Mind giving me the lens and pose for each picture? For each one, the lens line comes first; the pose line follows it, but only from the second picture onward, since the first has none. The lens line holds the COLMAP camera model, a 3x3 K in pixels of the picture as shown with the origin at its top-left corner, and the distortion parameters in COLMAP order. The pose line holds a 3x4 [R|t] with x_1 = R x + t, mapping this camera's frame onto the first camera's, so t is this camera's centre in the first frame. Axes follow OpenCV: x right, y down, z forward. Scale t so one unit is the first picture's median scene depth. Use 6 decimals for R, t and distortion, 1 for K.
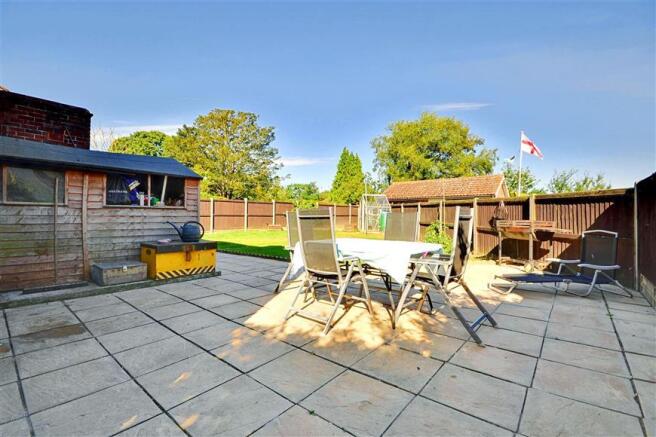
lens RADIAL K [[289.5, 0, 328.0], [0, 289.5, 218.5], [0, 0, 1]] dist [-0.000340, 0.000015]
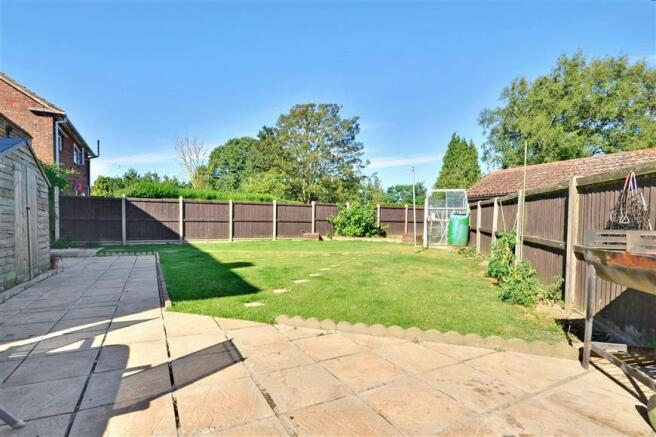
lens RADIAL K [[316.8, 0, 326.0], [0, 316.8, 238.1], [0, 0, 1]] dist [0.002145, 0.000635]
pose [[0.924063, 0.019790, -0.381728, 0.085714], [-0.005524, 0.999246, 0.038431, 0.000820], [0.382200, -0.033404, 0.923476, 0.105176]]
